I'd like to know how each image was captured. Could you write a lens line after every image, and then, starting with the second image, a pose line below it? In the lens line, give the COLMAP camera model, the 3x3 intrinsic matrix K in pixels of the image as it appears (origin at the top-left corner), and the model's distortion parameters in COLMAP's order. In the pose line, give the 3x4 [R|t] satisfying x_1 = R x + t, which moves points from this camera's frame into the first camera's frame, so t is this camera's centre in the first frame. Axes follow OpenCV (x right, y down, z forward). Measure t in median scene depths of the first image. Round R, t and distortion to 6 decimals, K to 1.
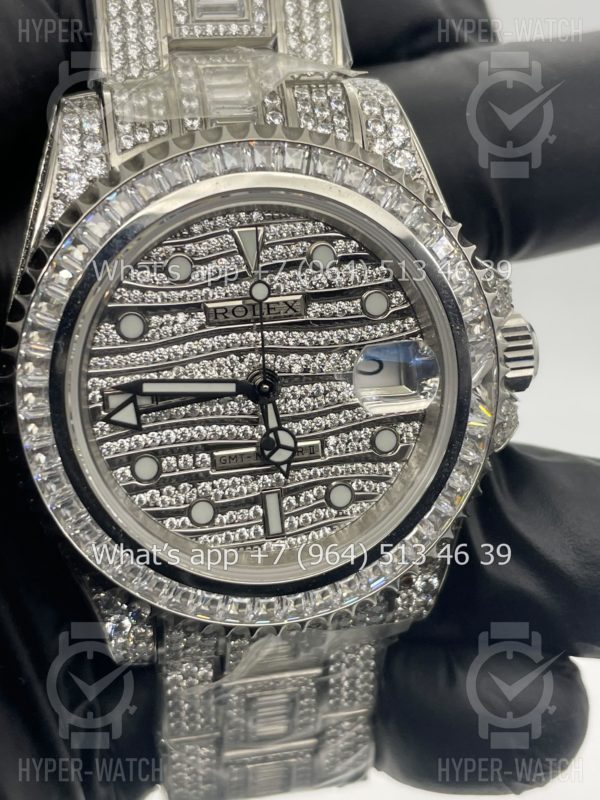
lens RADIAL K [[1288.2, 0, 300.0], [0, 1288.2, 400.0], [0, 0, 1]] dist [0.151740, -0.142284]
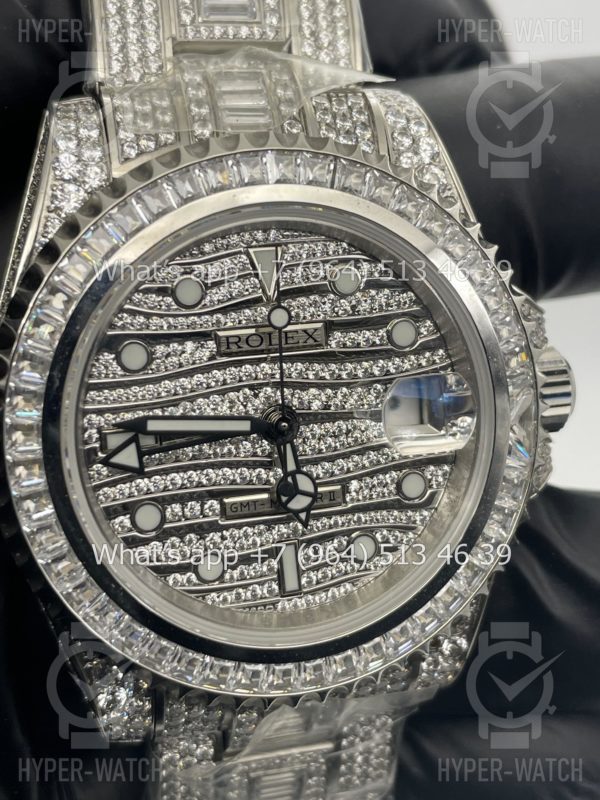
lens RADIAL K [[1288.2, 0, 300.0], [0, 1288.2, 400.0], [0, 0, 1]] dist [0.151740, -0.142284]
pose [[0.998056, 0.001789, 0.062296, -0.069674], [0.000973, 0.999019, -0.044282, 0.011829], [-0.062314, 0.044256, 0.997075, 0.107606]]
